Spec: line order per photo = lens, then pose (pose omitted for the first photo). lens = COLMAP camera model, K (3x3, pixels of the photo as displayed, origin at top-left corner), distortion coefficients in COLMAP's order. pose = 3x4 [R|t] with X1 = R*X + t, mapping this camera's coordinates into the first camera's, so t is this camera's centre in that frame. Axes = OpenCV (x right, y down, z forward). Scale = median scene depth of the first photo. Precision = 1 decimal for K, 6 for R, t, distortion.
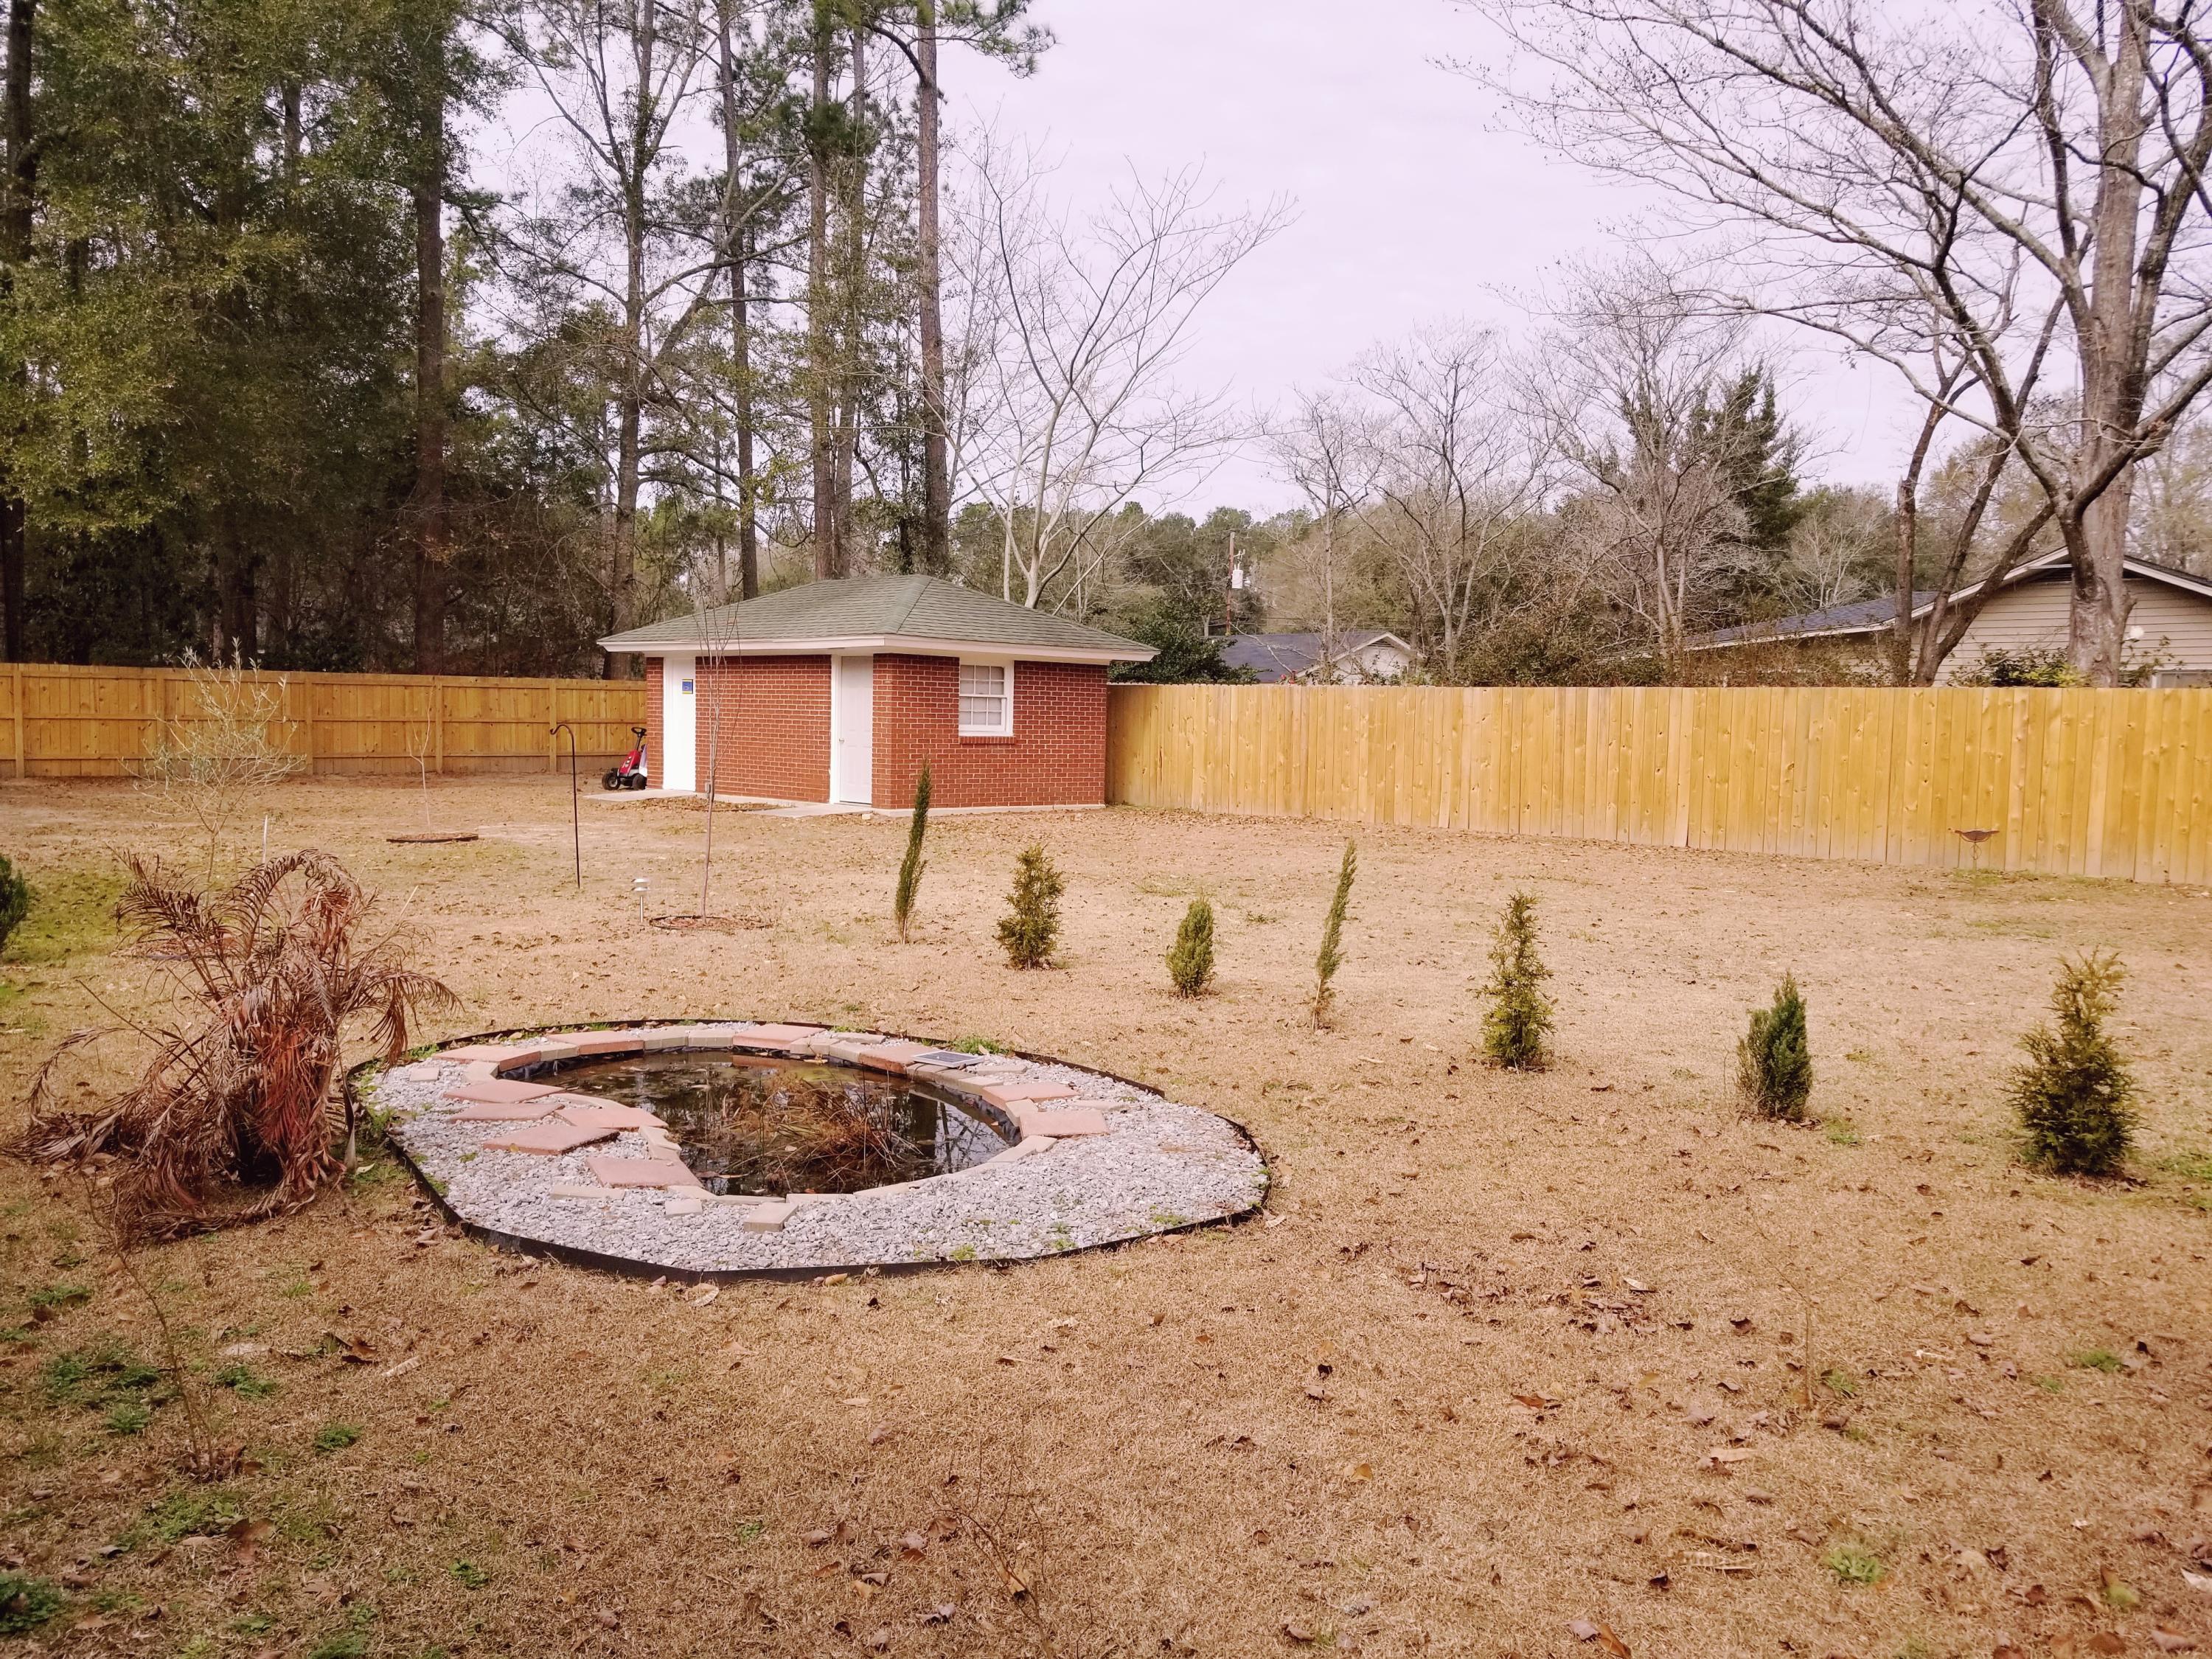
lens RADIAL K [[1693.2, 0, 1096.5], [0, 1693.2, 826.3], [0, 0, 1]] dist [0.106803, -0.196313]
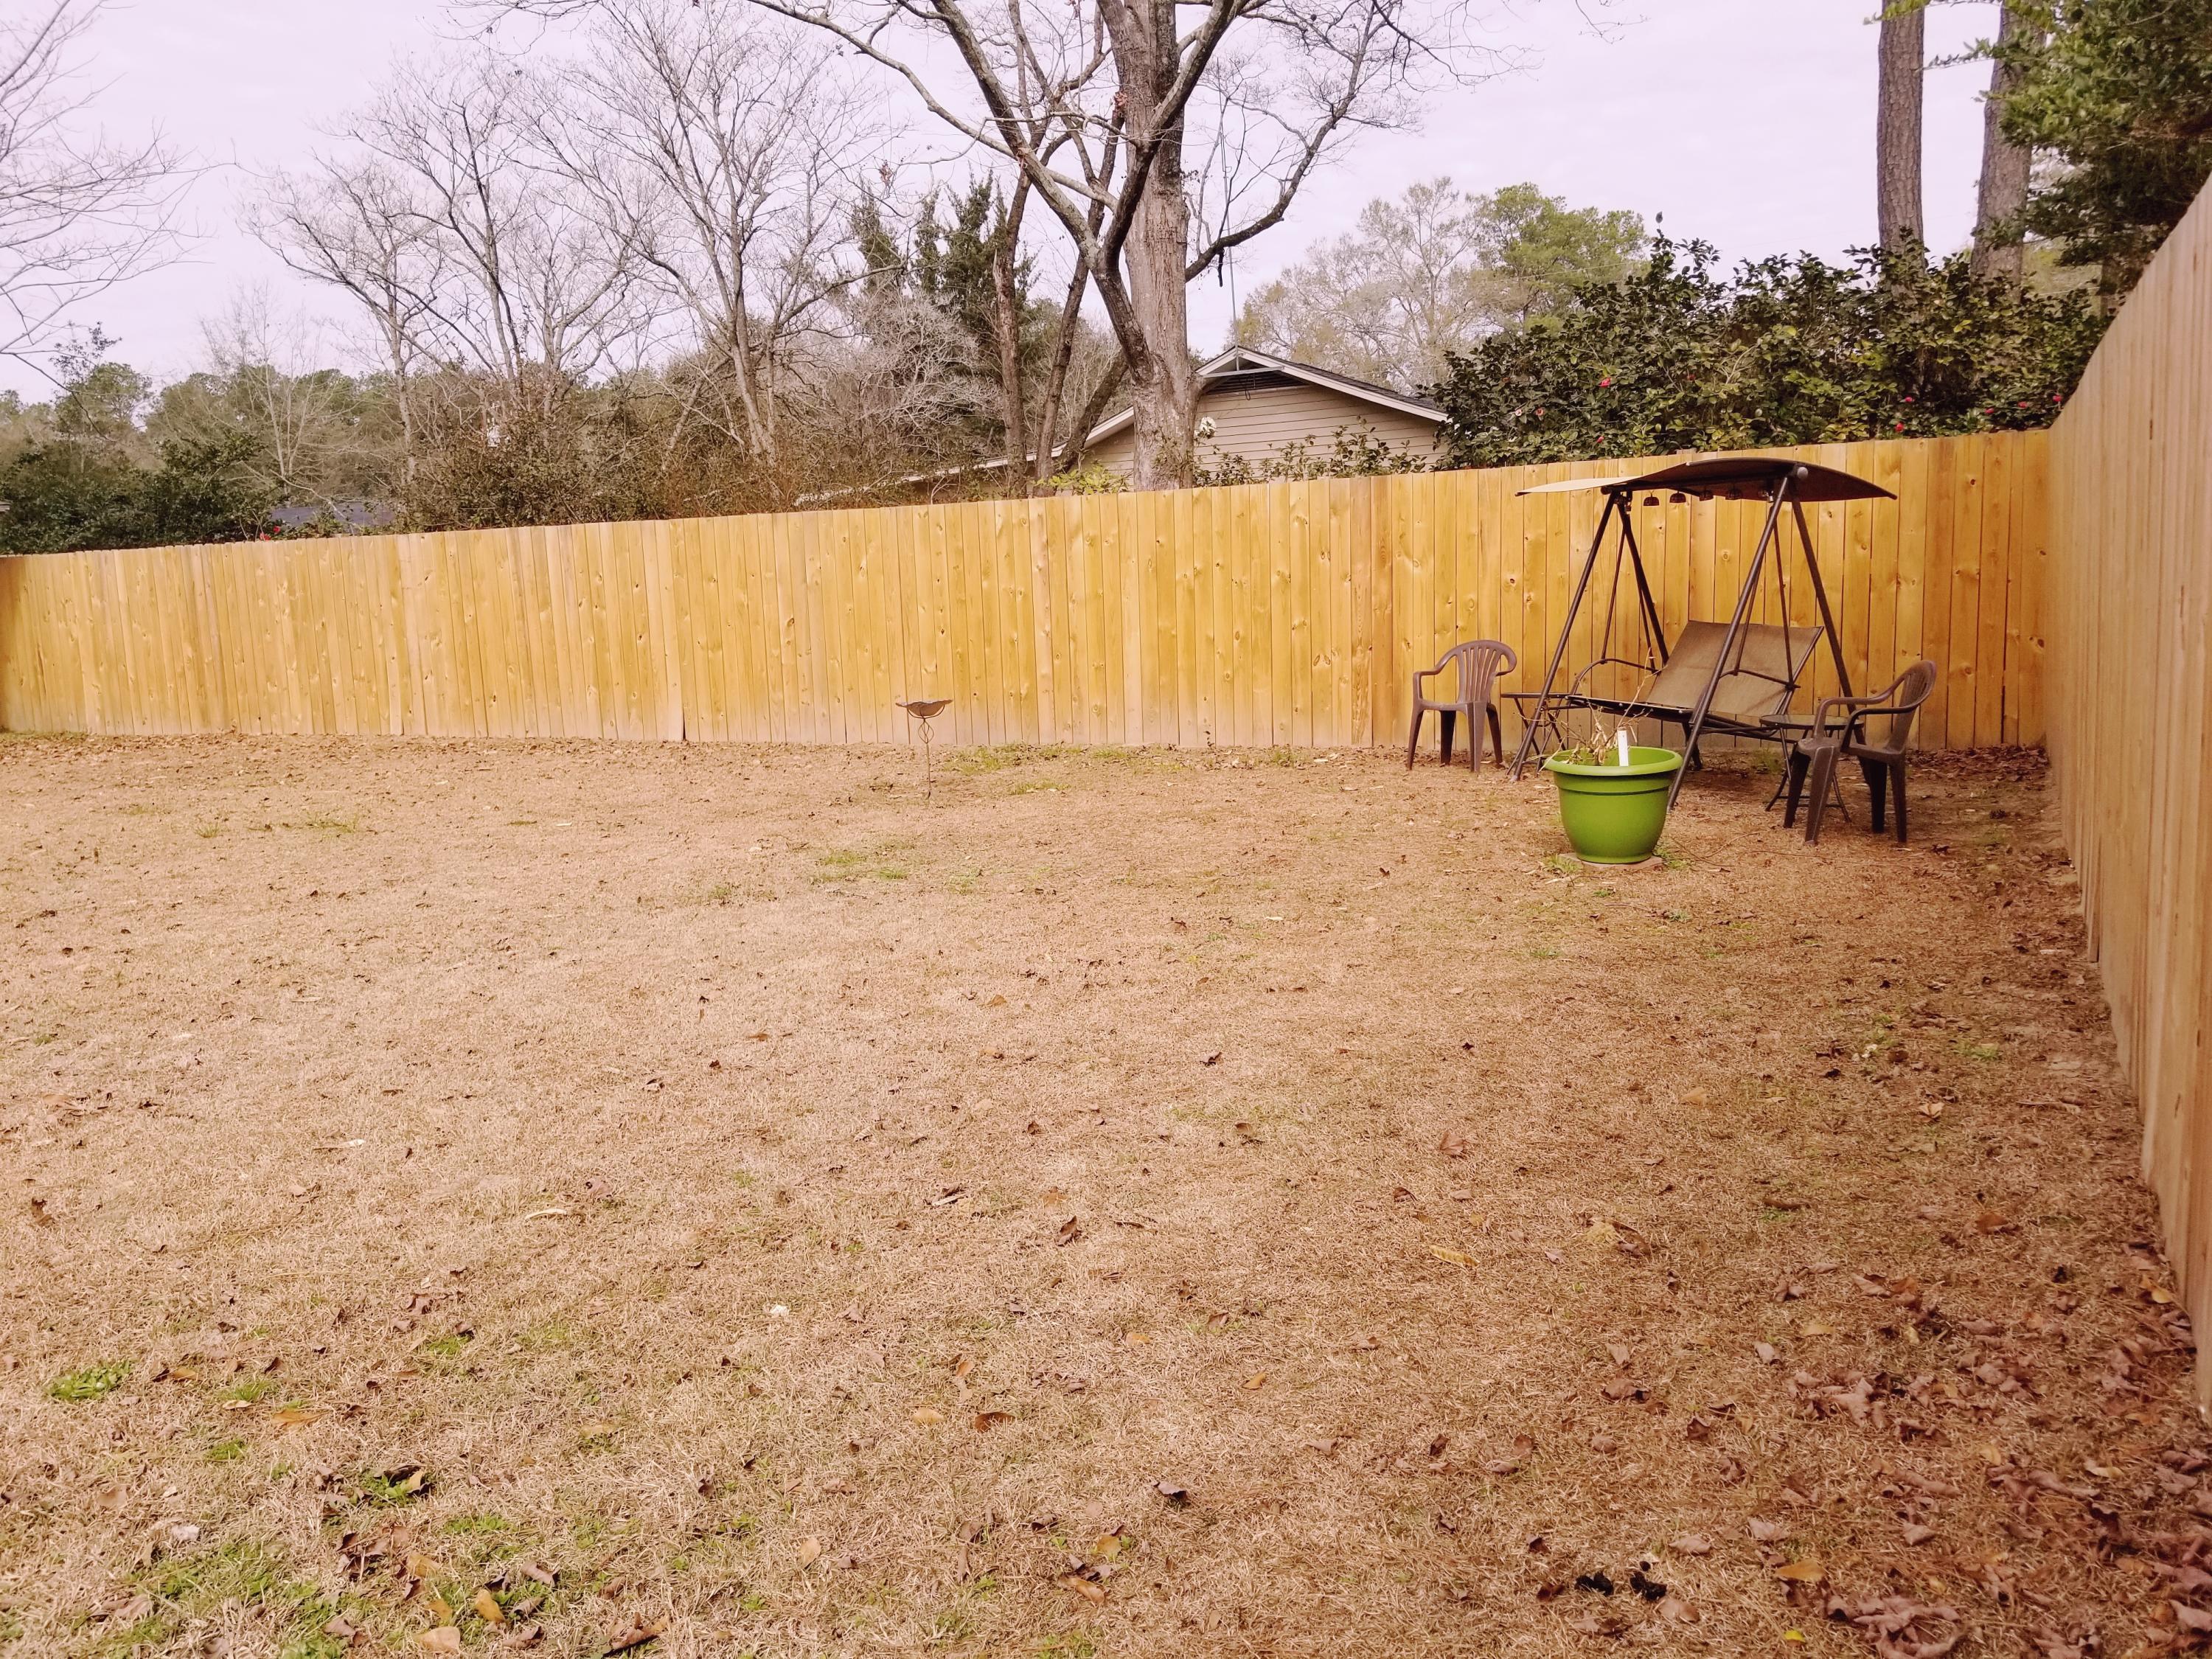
lens RADIAL K [[1693.2, 0, 1096.5], [0, 1693.2, 826.3], [0, 0, 1]] dist [0.106803, -0.196313]
pose [[0.937151, -0.105927, 0.332457, 0.251790], [0.079661, 0.992595, 0.091703, -0.004025], [-0.339709, -0.059456, 0.938649, 0.240722]]
